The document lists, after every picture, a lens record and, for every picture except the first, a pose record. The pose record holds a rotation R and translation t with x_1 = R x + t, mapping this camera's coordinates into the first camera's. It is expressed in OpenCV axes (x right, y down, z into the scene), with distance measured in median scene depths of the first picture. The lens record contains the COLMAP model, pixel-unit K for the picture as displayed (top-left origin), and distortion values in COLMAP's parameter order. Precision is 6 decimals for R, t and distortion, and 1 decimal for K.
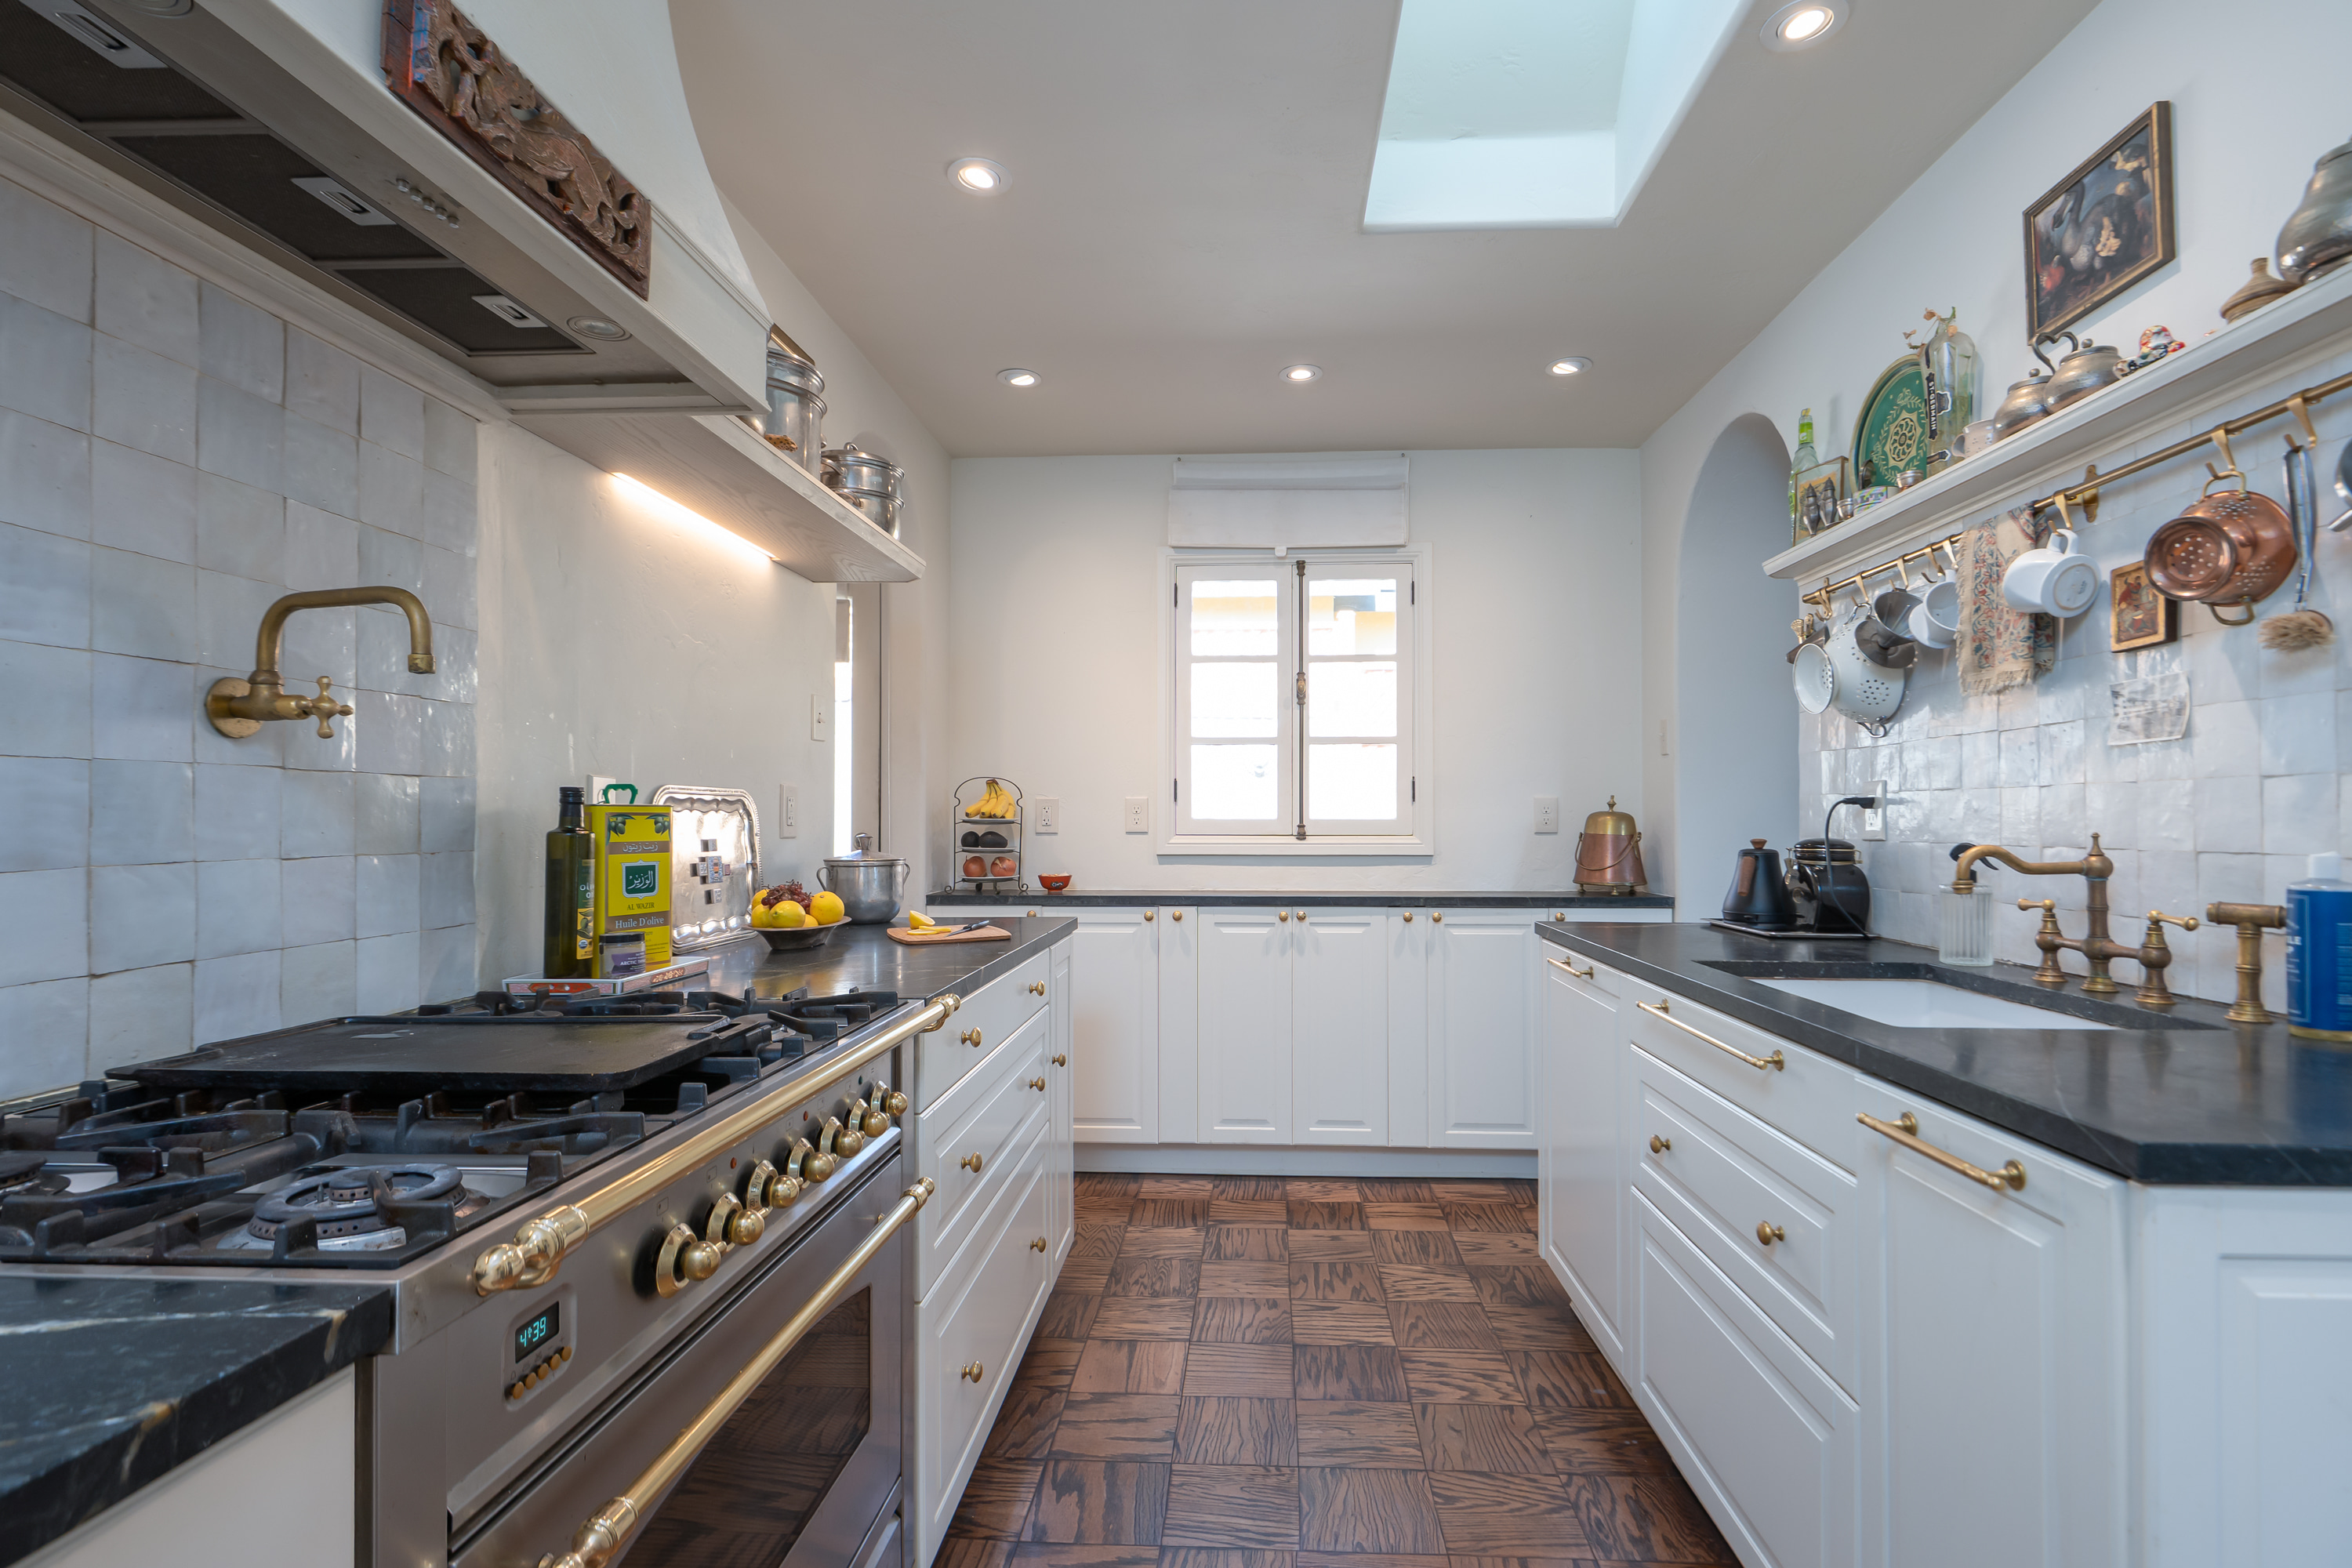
lens RADIAL K [[1087.0, 0, 1194.9], [0, 1087.0, 801.8], [0, 0, 1]] dist [-0.000085, -0.000209]
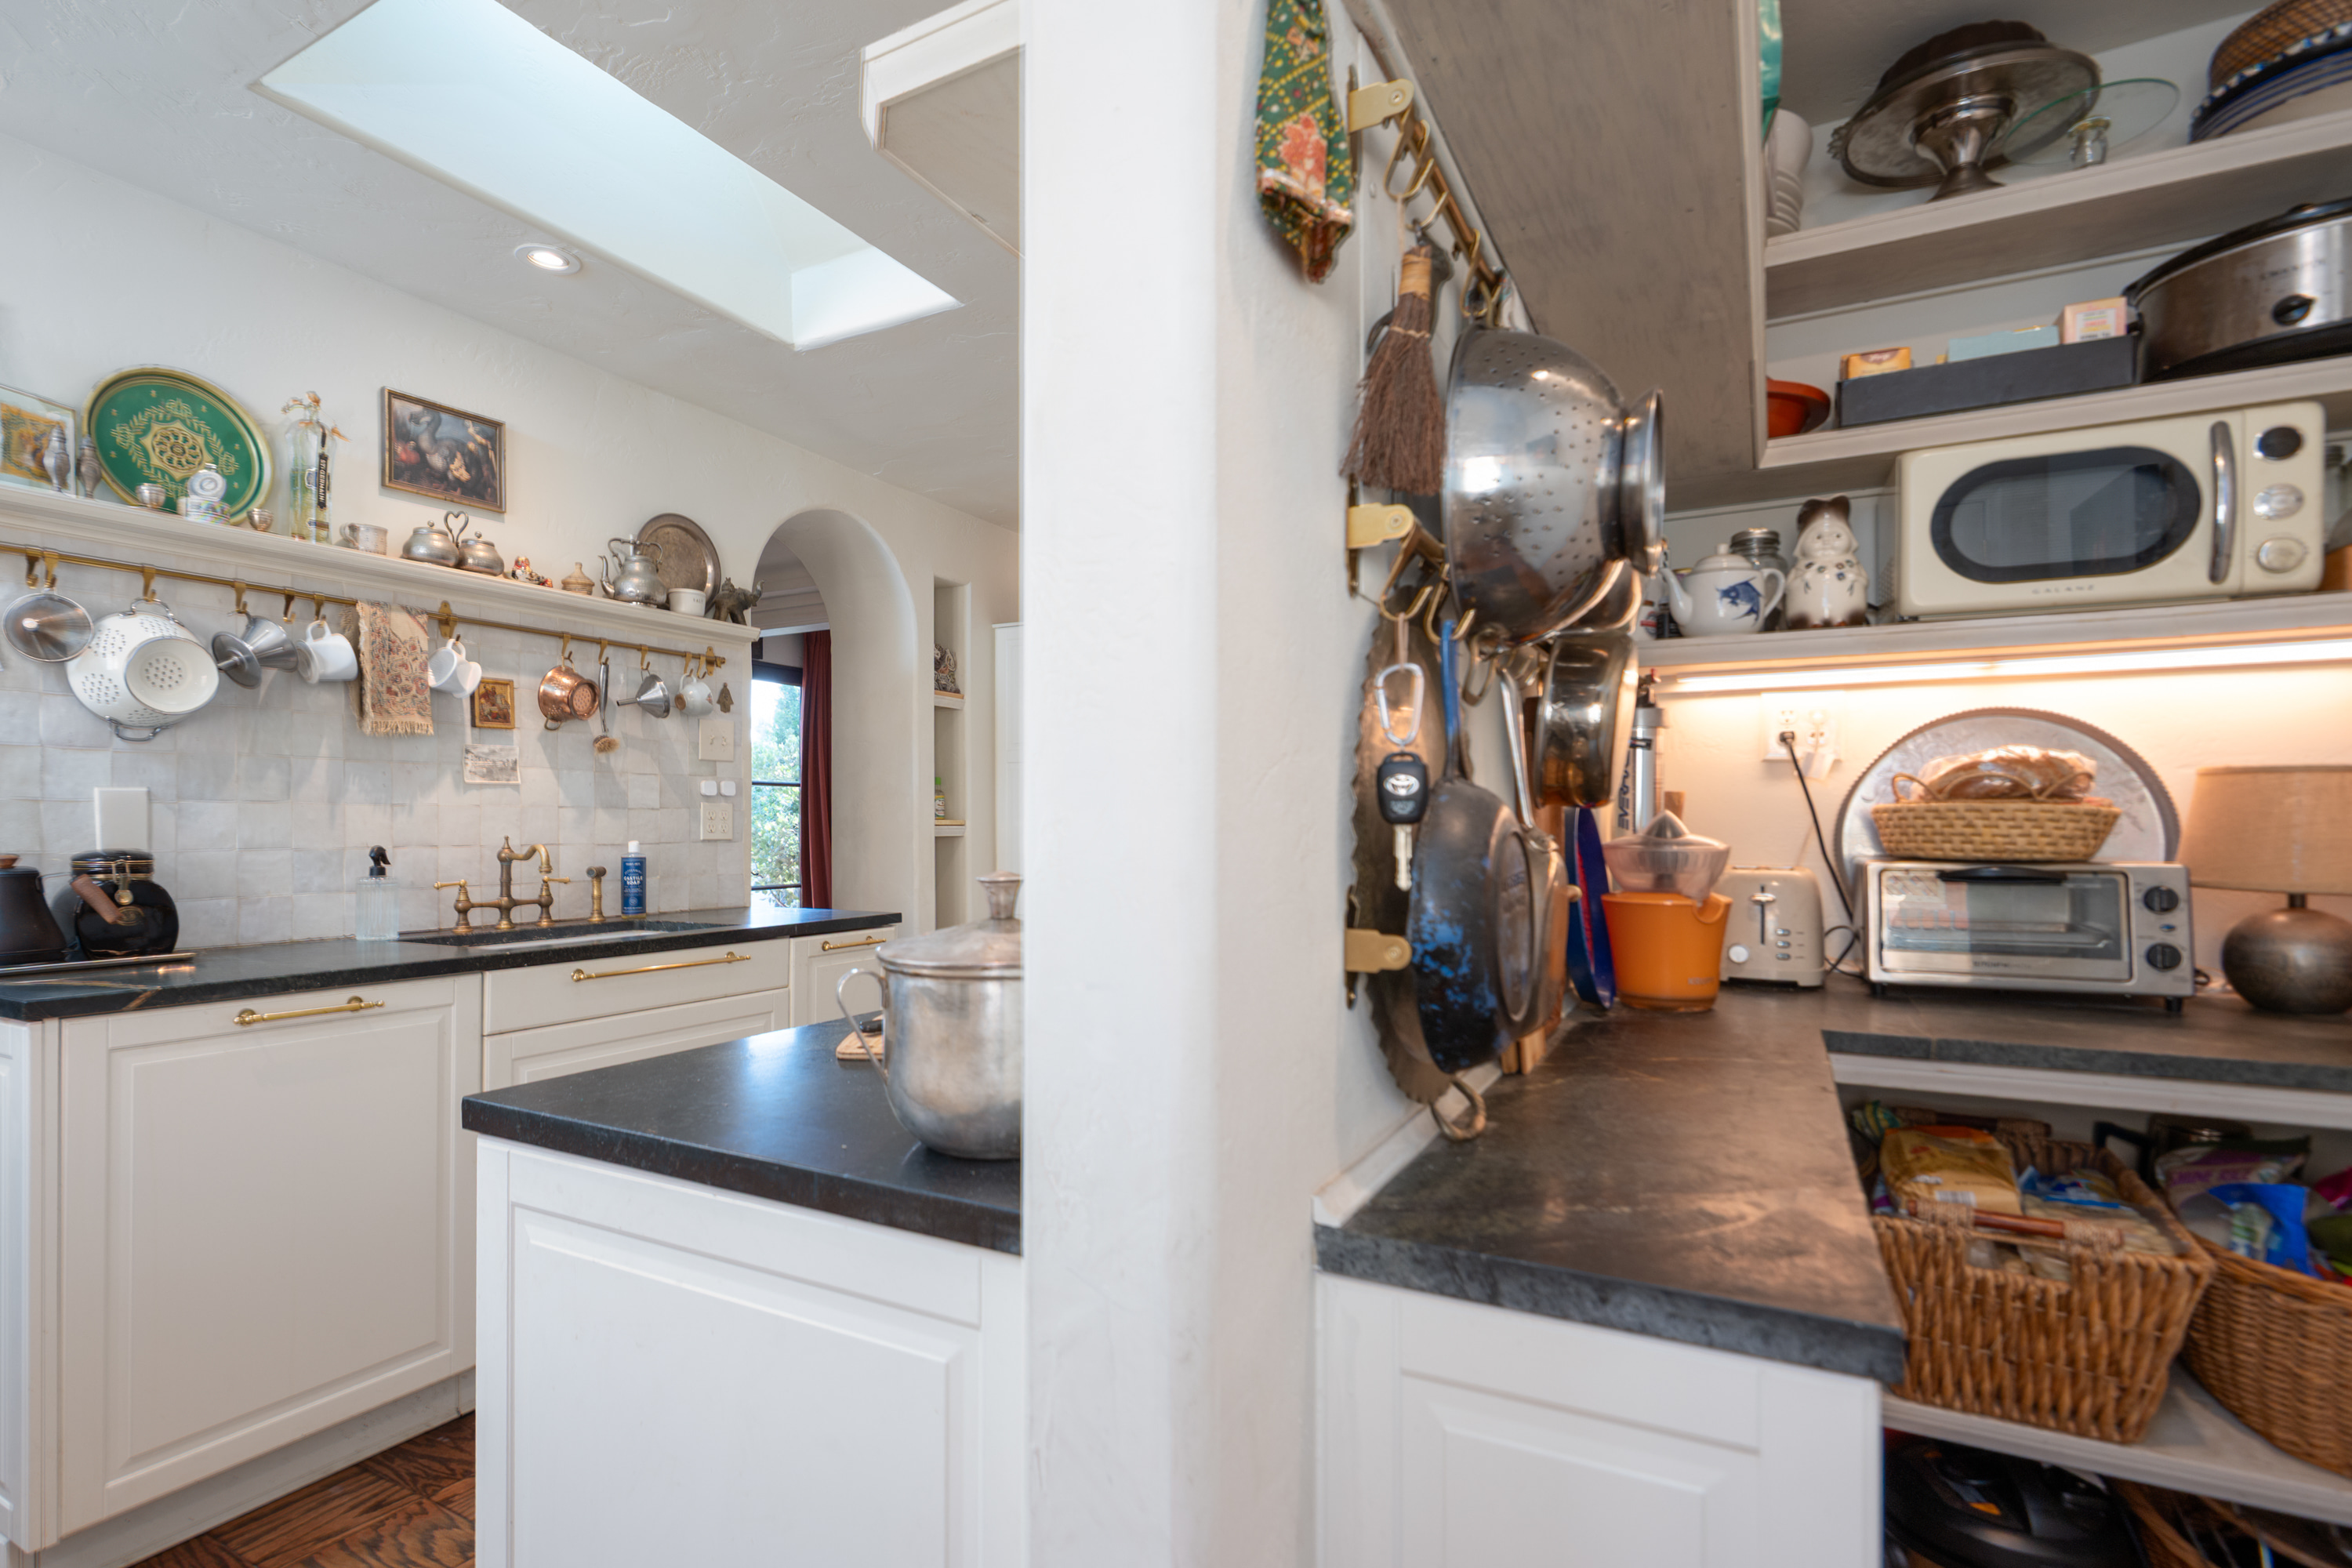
lens RADIAL K [[1087.0, 0, 1194.9], [0, 1087.0, 801.8], [0, 0, 1]] dist [-0.000085, -0.000209]
pose [[-0.912020, 0.020495, 0.409634, -0.798587], [0.003674, 0.999119, -0.041809, 0.048237], [-0.410130, -0.036626, -0.911292, 1.991933]]
